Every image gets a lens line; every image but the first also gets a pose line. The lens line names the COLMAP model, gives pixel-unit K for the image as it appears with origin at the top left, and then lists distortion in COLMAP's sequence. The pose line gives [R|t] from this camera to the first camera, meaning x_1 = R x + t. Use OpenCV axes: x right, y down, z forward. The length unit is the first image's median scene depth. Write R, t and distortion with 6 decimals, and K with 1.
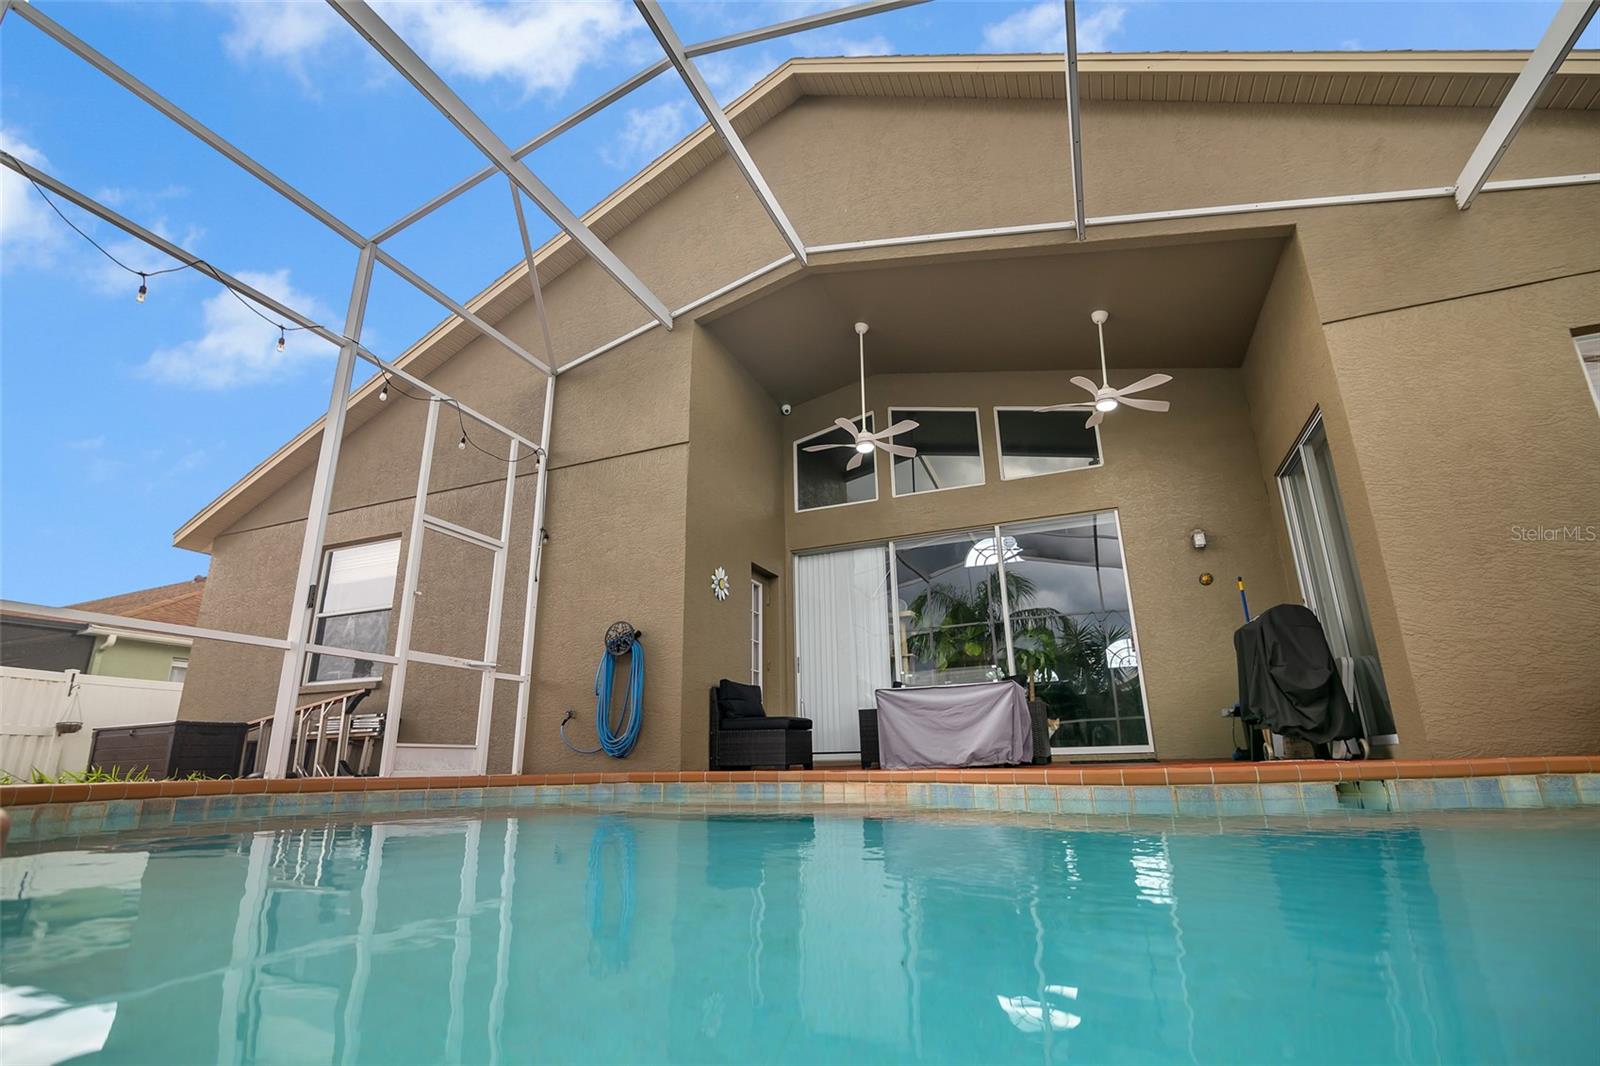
lens RADIAL K [[717.8, 0, 791.7], [0, 717.8, 550.5], [0, 0, 1]] dist [-0.016543, 0.000375]
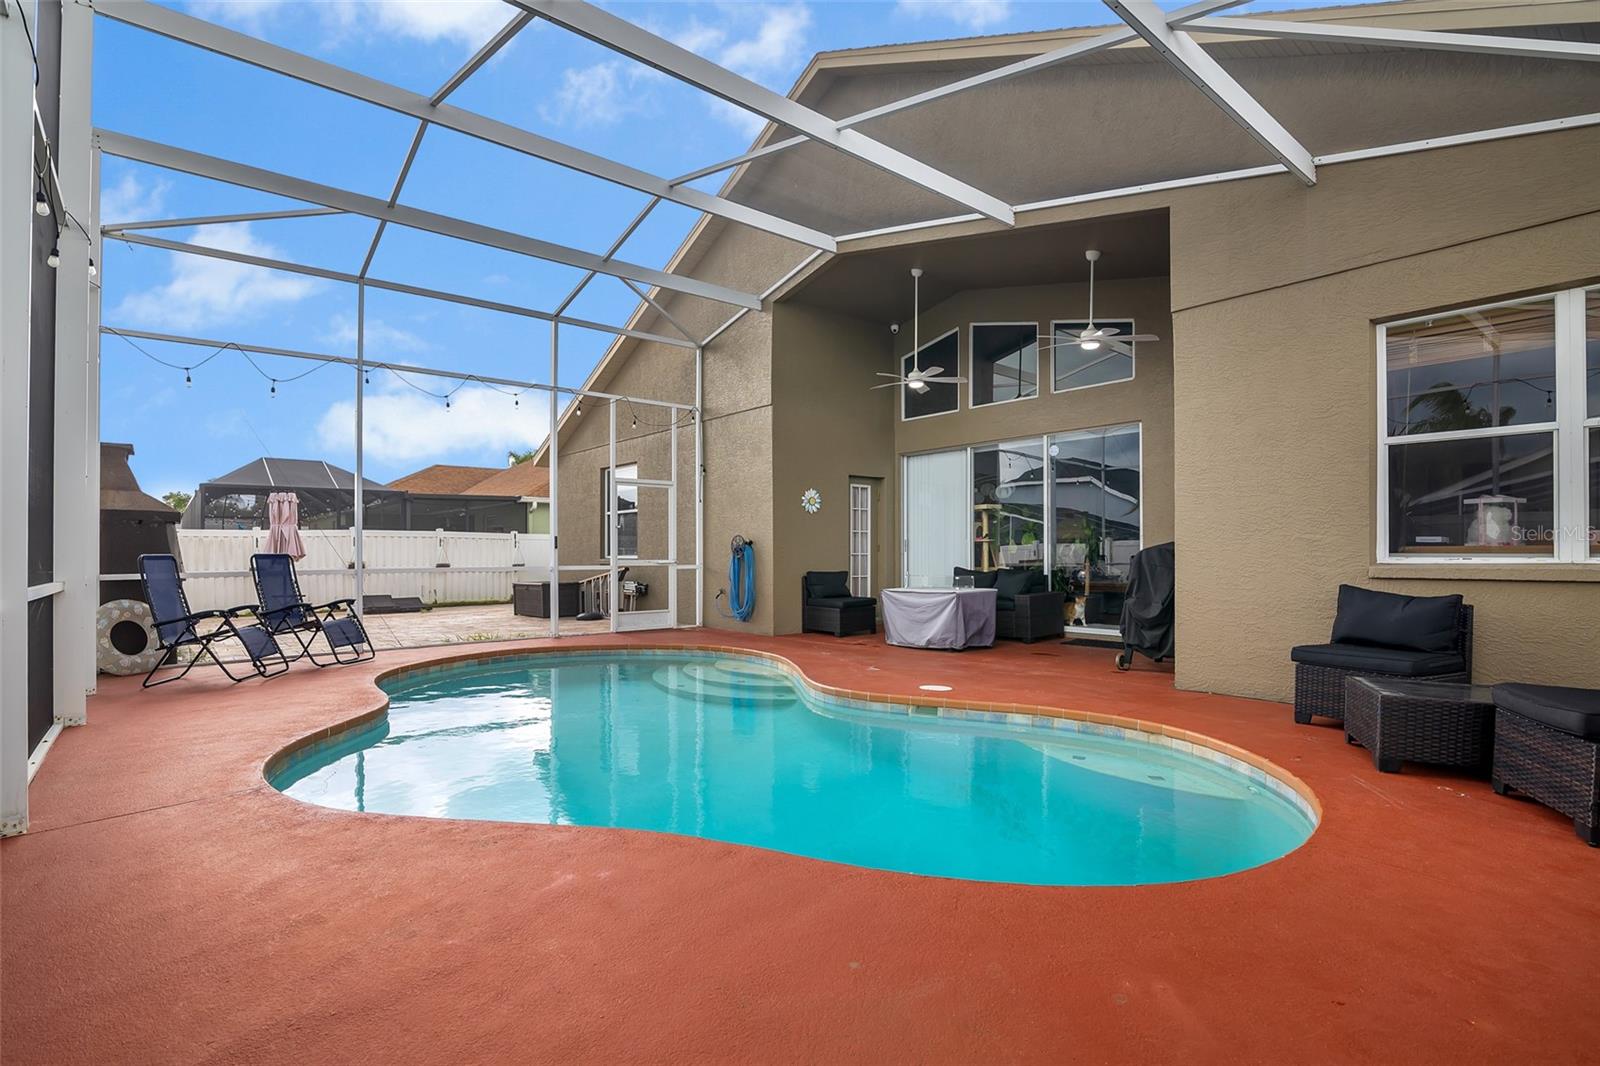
lens RADIAL K [[744.0, 0, 785.6], [0, 744.0, 553.0], [0, 0, 1]] dist [-0.003900, 0.000575]
pose [[0.881648, 0.013346, -0.471719, 0.545731], [0.120641, 0.960010, 0.252640, -0.230582], [0.456227, -0.279648, 0.844780, -0.269011]]
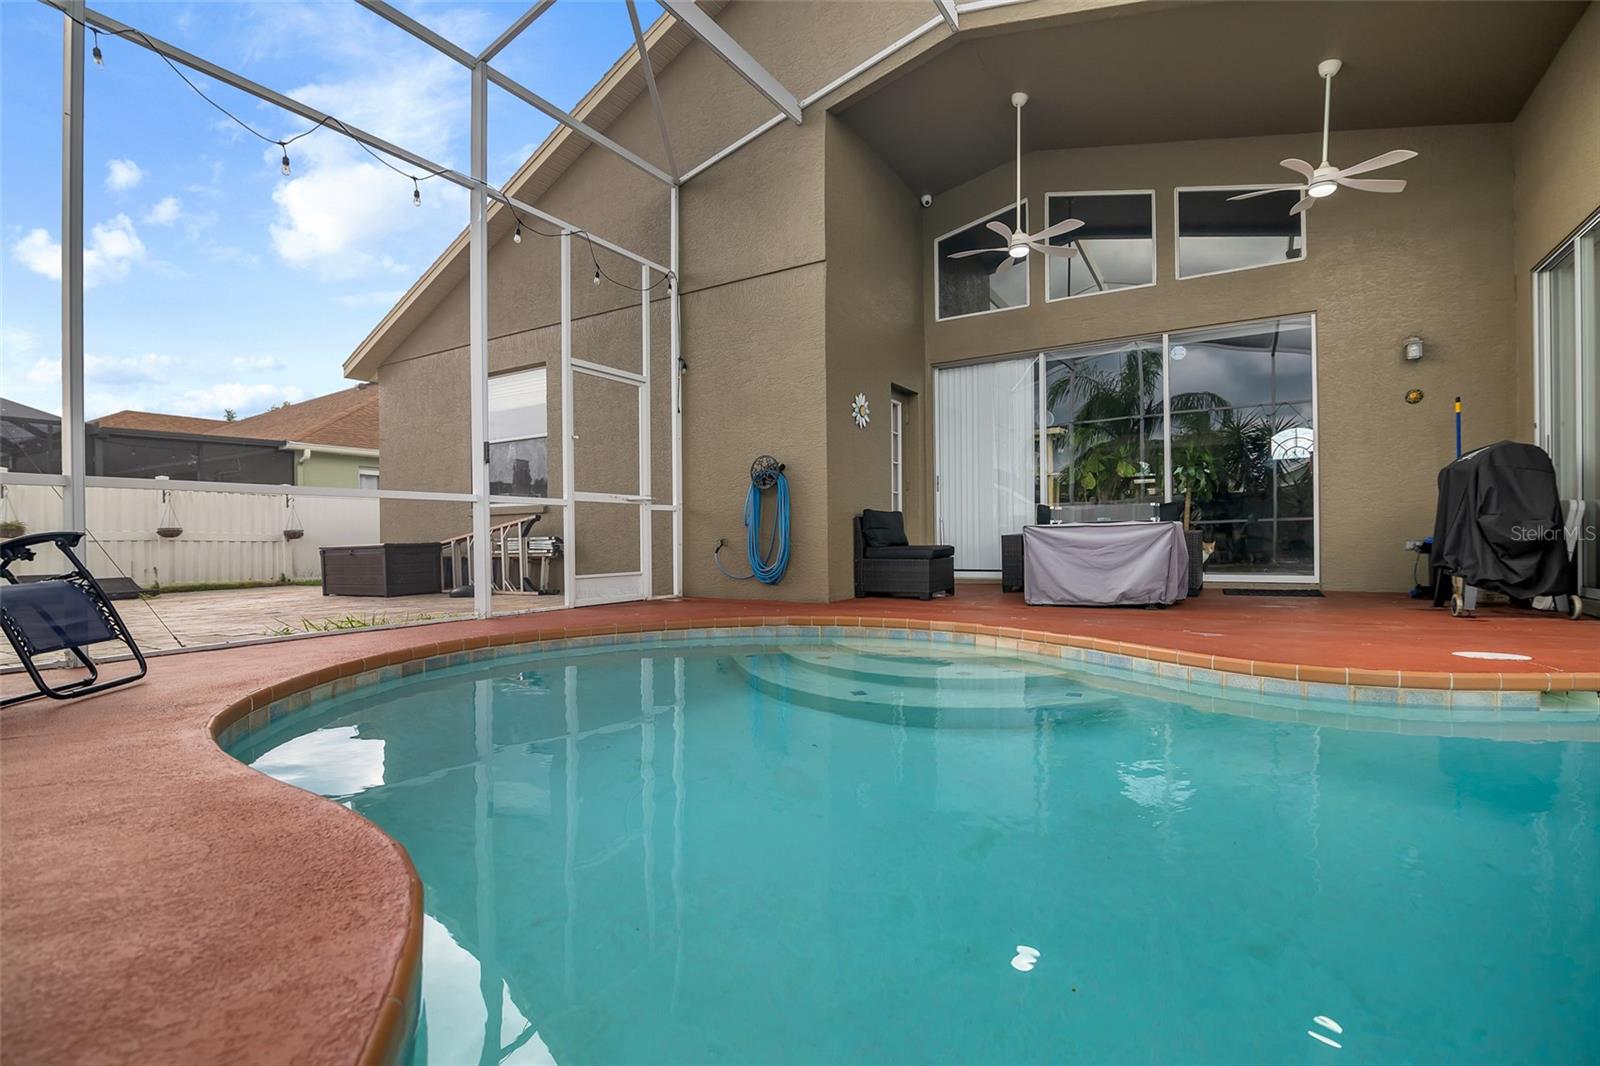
lens RADIAL K [[726.5, 0, 800.8], [0, 726.5, 540.4], [0, 0, 1]] dist [-0.017673, 0.001230]
pose [[0.987696, 0.005910, -0.156276, -0.025114], [0.038979, 0.958446, 0.282600, -0.068470], [0.151452, -0.285214, 0.946422, 0.001726]]
